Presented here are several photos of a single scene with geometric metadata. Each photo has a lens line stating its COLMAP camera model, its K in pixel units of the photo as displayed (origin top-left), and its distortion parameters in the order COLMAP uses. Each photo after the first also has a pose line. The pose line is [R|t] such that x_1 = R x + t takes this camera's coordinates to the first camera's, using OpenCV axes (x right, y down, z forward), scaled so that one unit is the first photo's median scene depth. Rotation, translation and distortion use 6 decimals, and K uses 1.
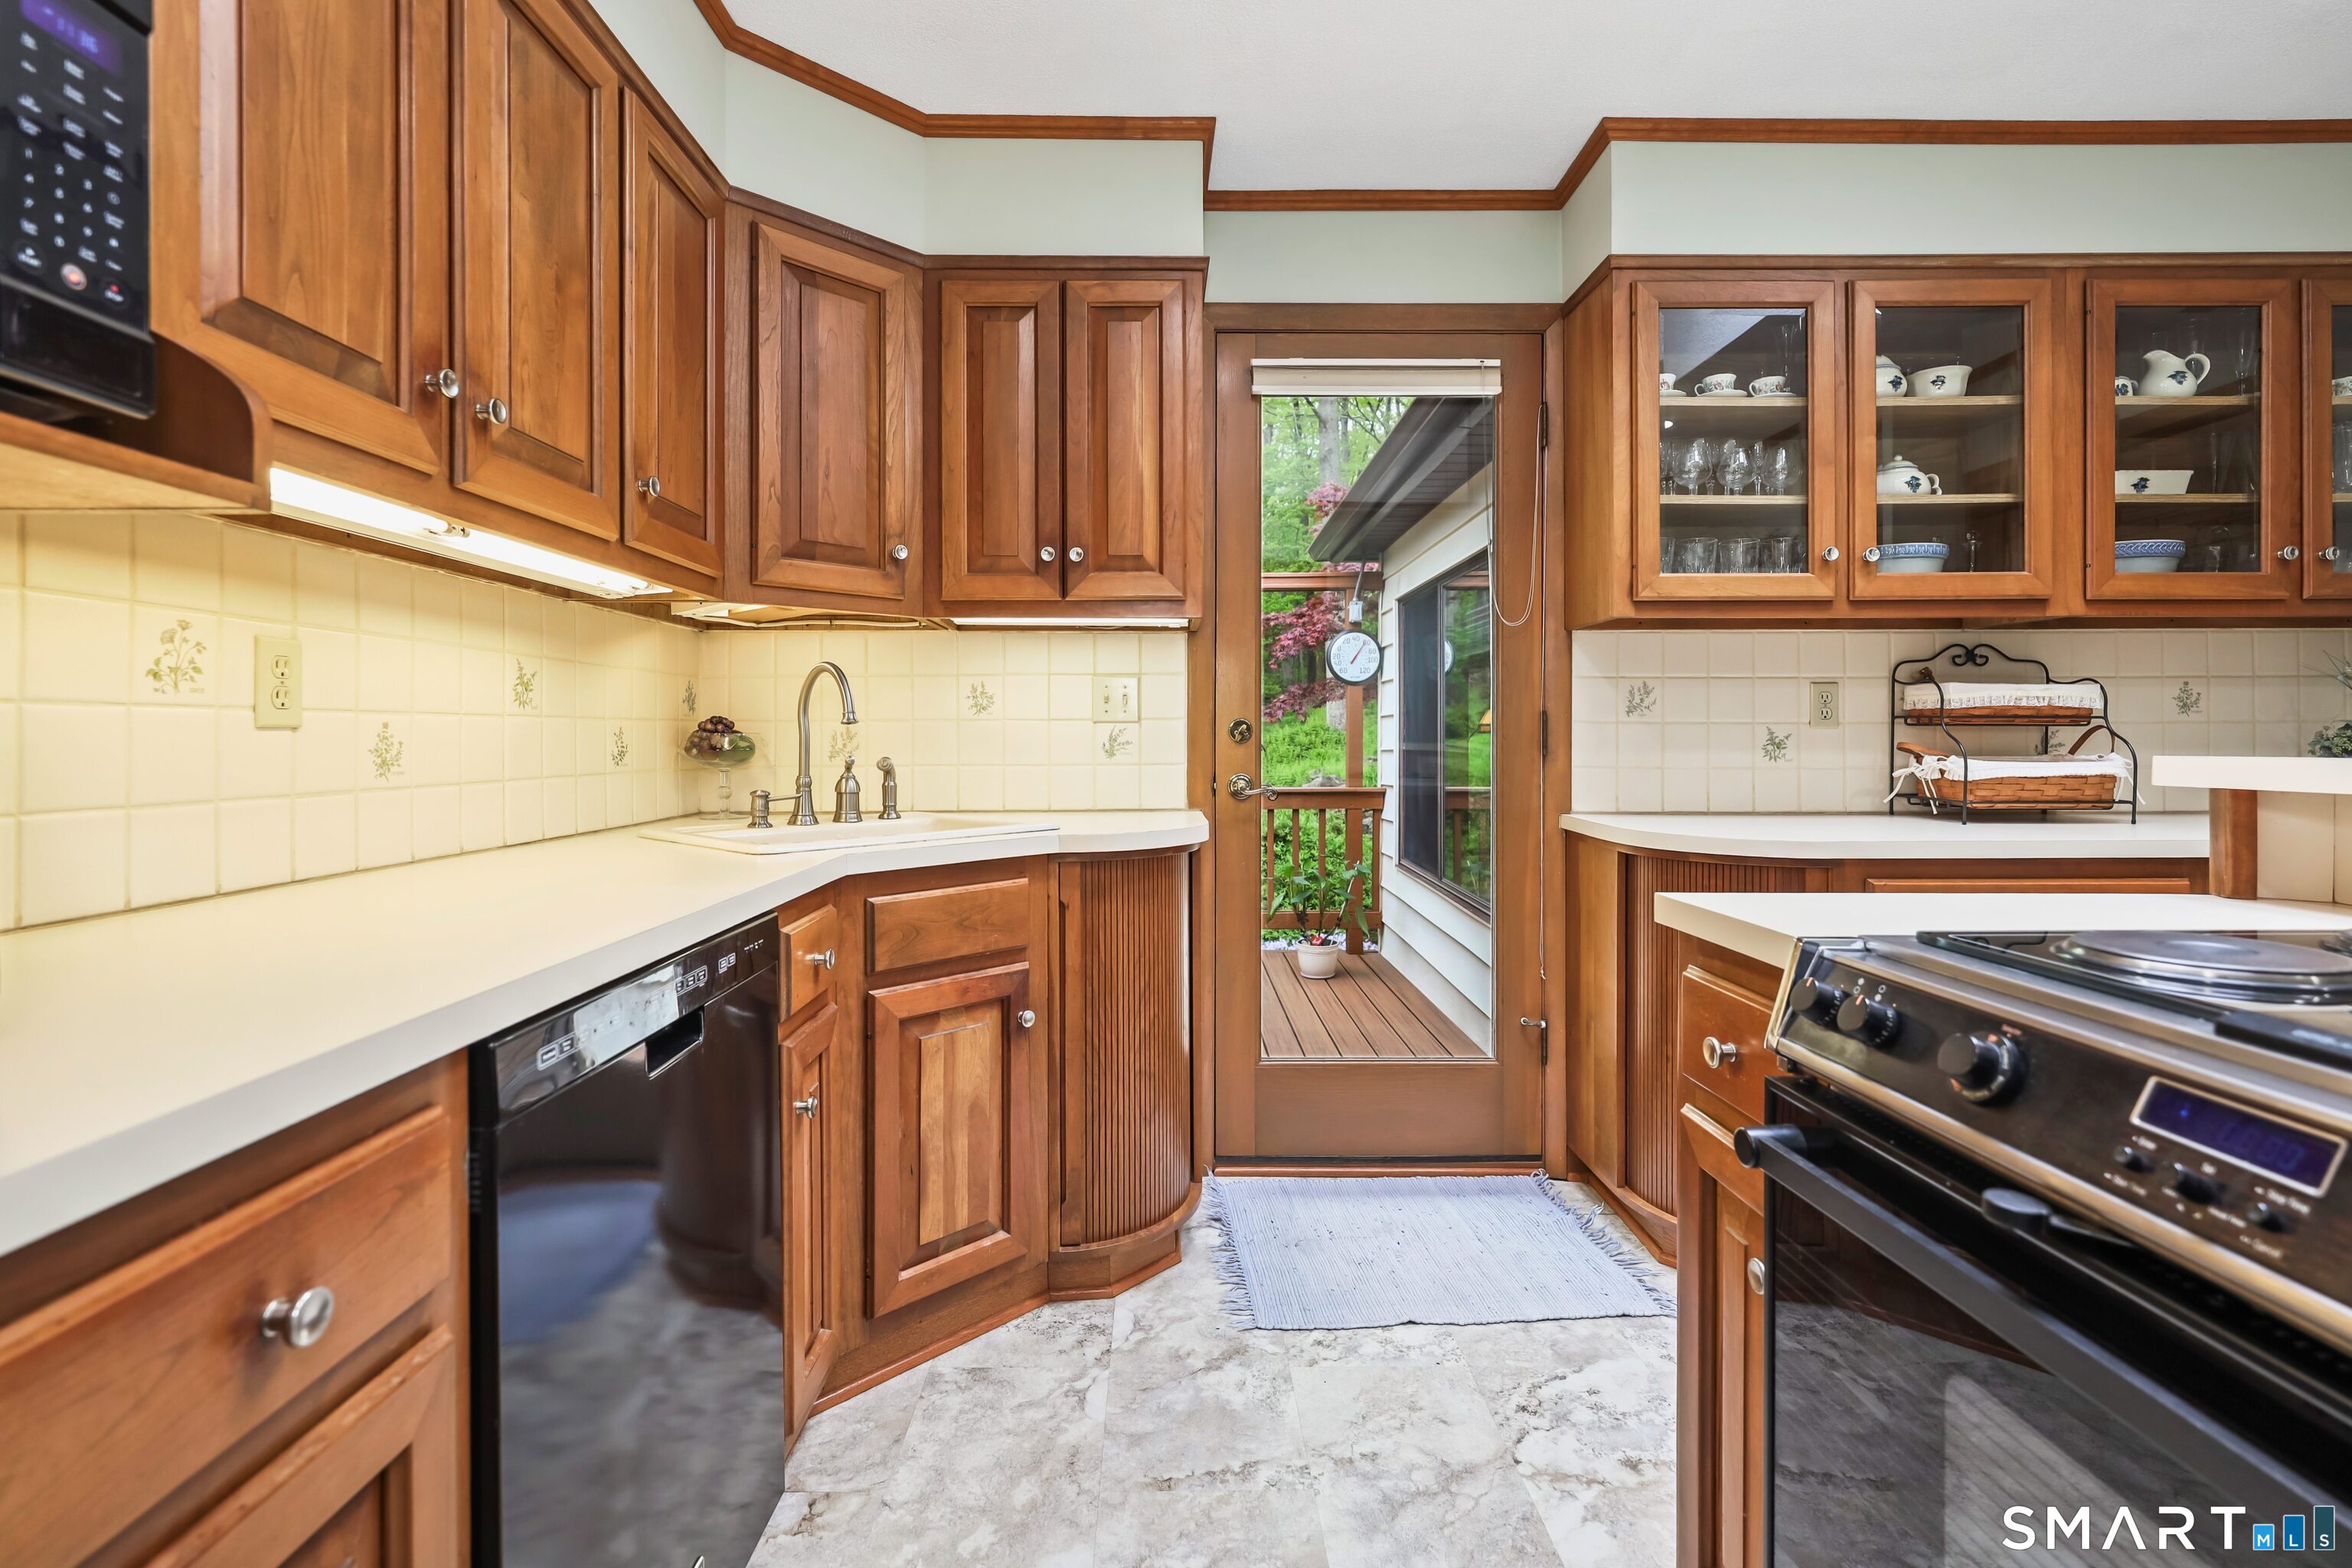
lens RADIAL K [[1069.8, 0, 1161.1], [0, 1069.8, 735.6], [0, 0, 1]] dist [0.002752, 0.001409]
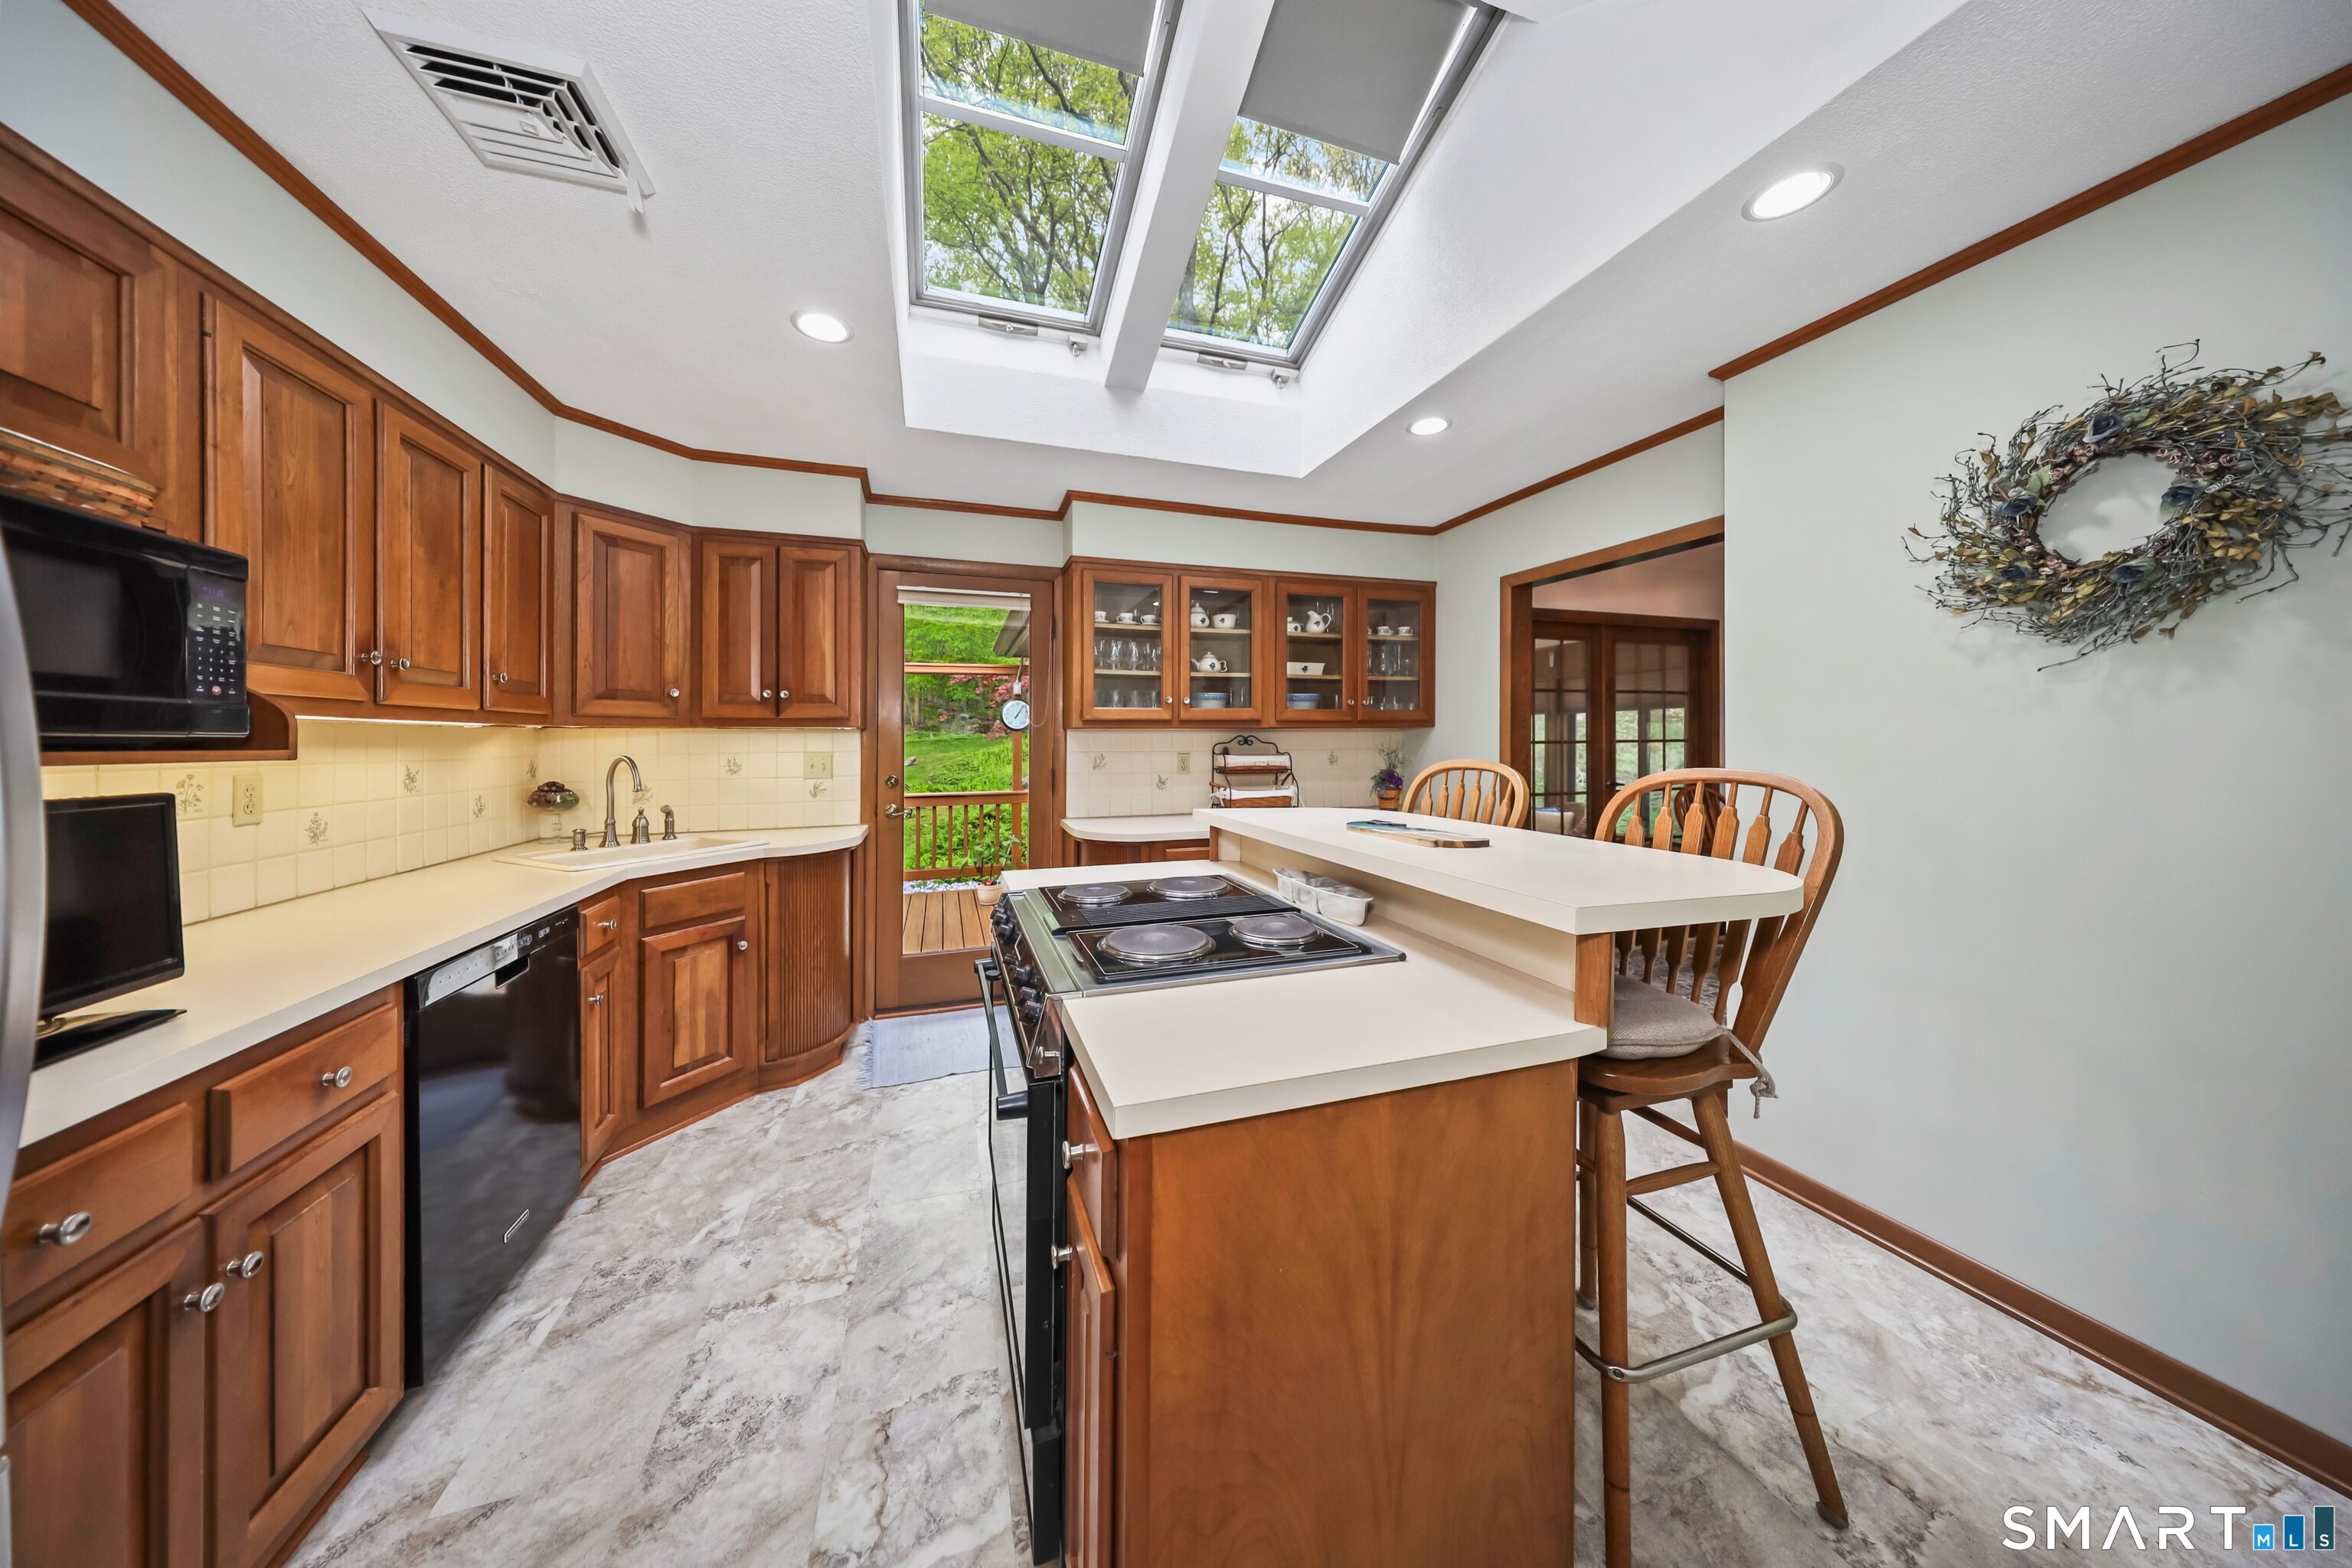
lens RADIAL K [[694.1, 0, 1160.3], [0, 694.1, 738.4], [0, 0, 1]] dist [0.000881, 0.000057]
pose [[0.952665, -0.000115, 0.304022, 0.200124], [0.001727, 0.999986, -0.005035, -0.095921], [-0.304017, 0.005321, 0.952652, -0.402340]]
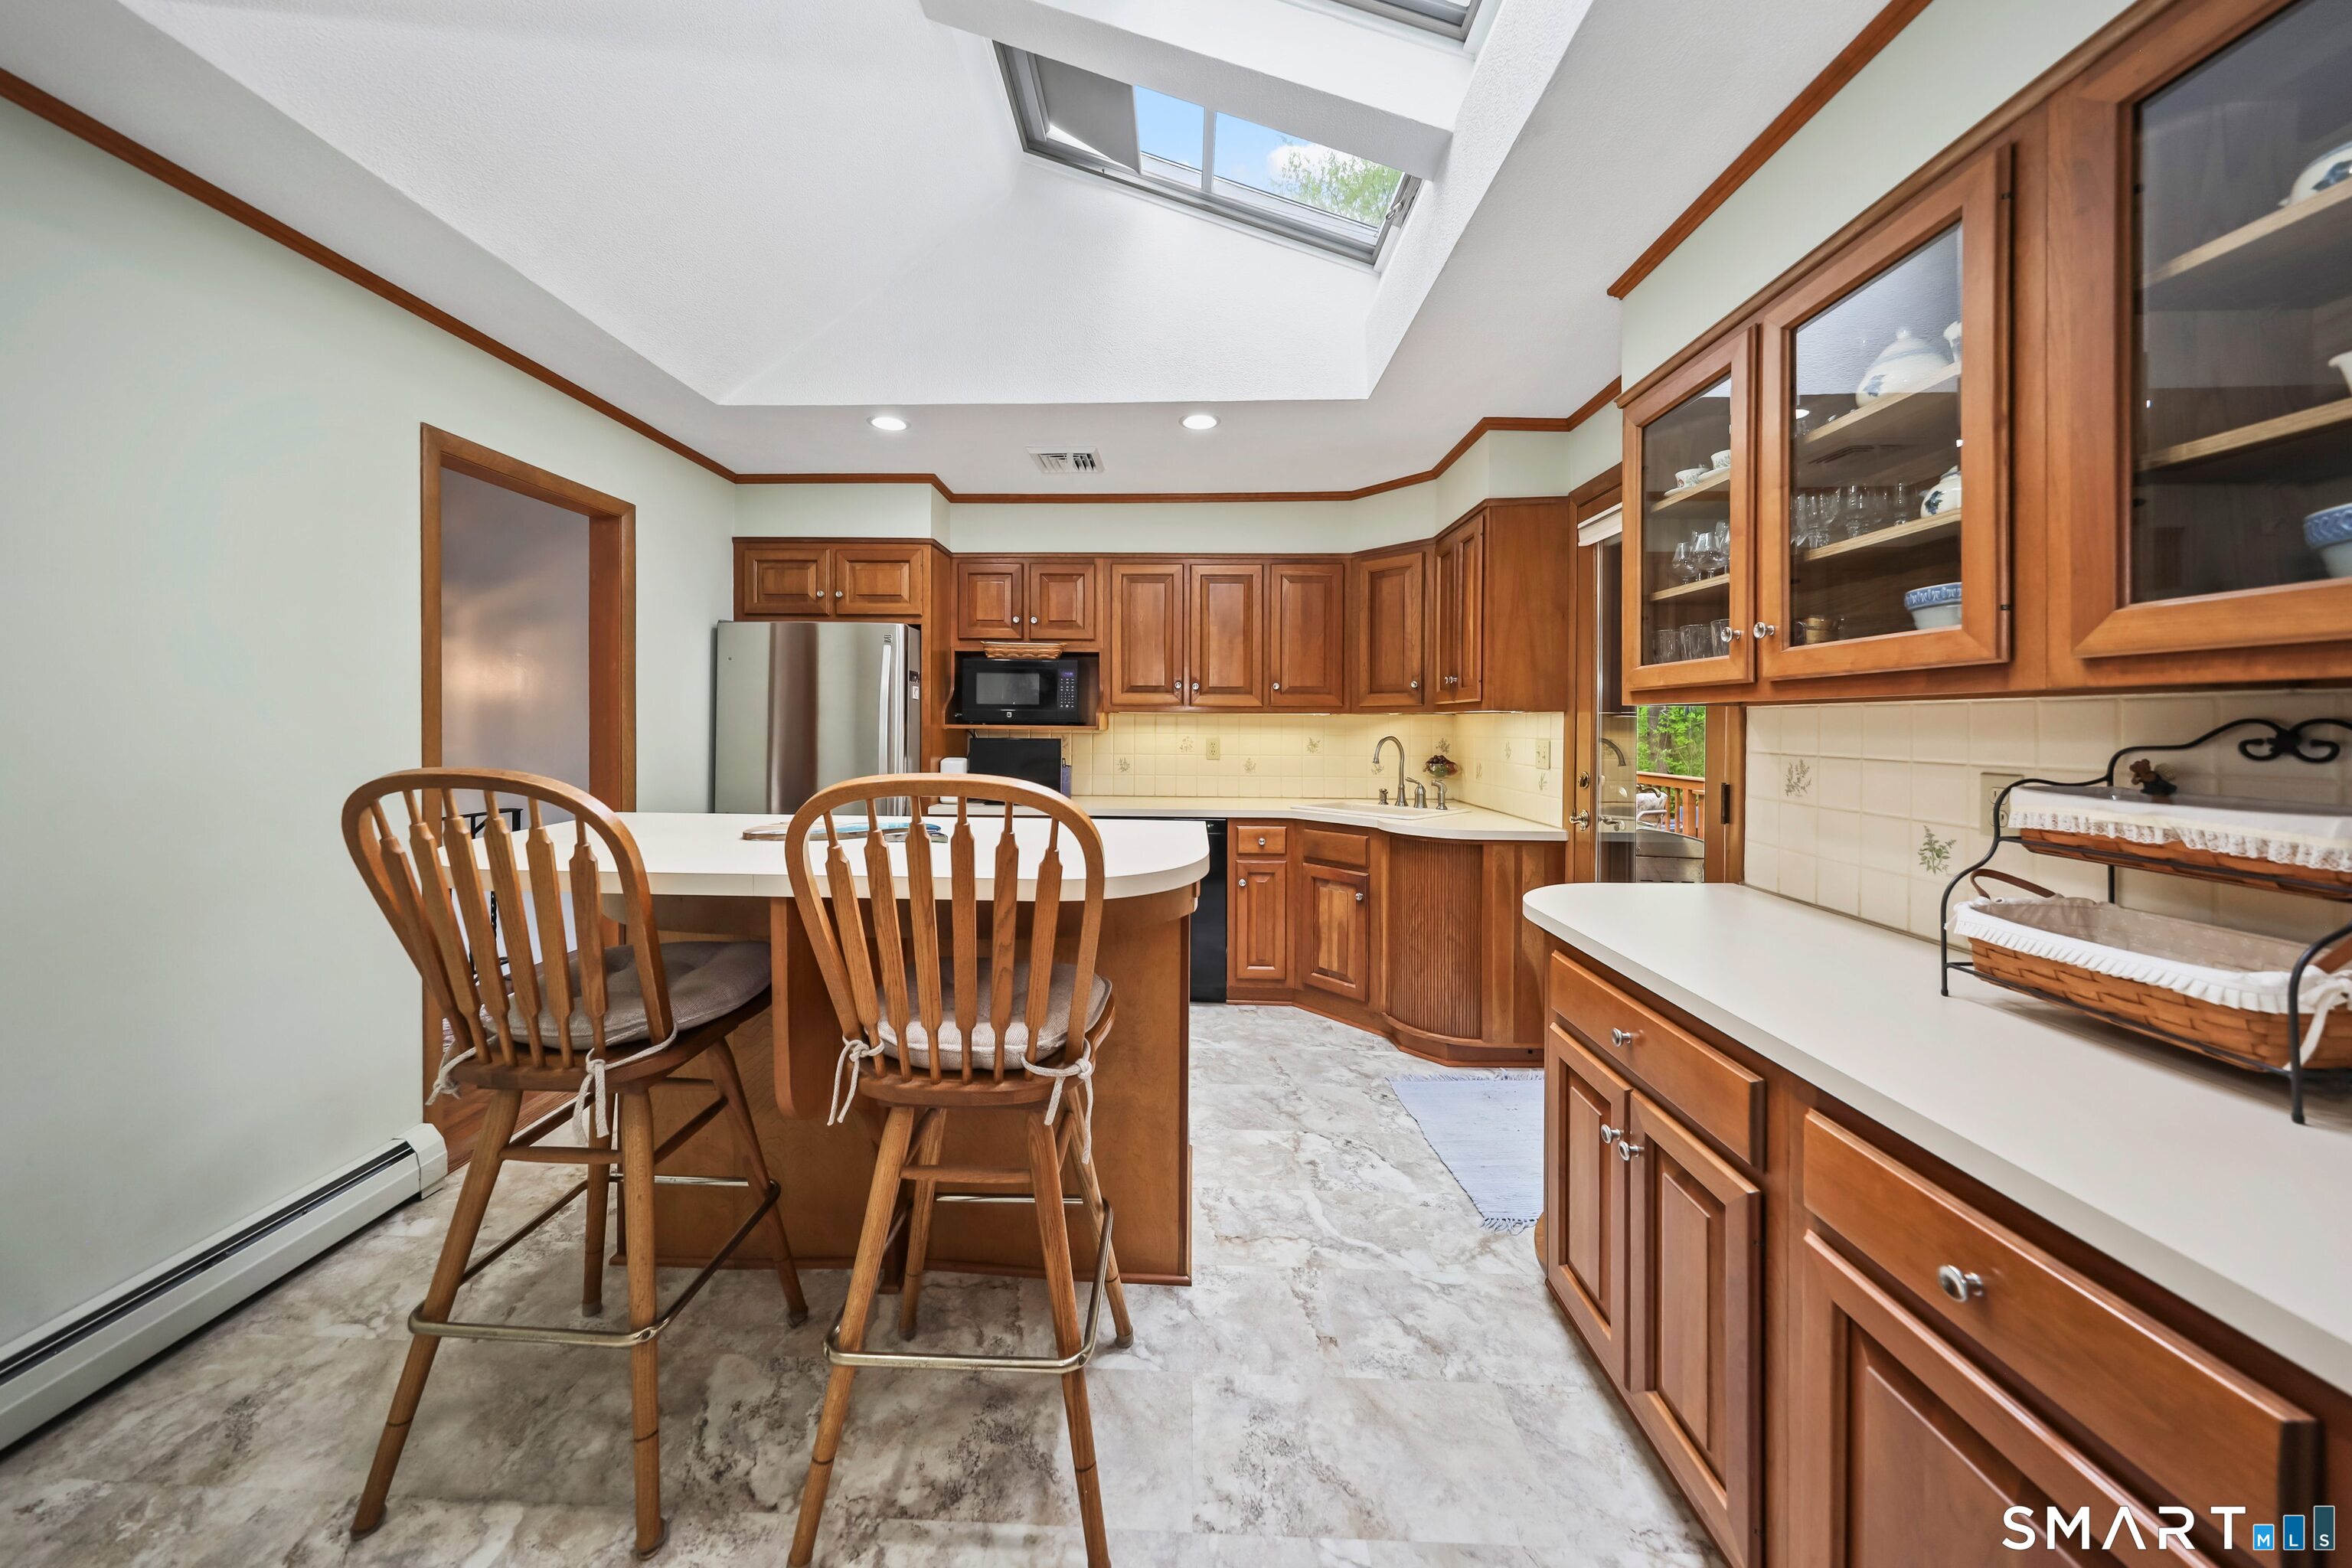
lens RADIAL K [[778.6, 0, 1159.5], [0, 778.6, 732.6], [0, 0, 1]] dist [0.005943, -0.000252]
pose [[-0.038441, 0.014535, -0.999155, 1.459459], [-0.005885, 0.999874, 0.014771, -0.102706], [0.999244, 0.006448, -0.038351, 0.598773]]
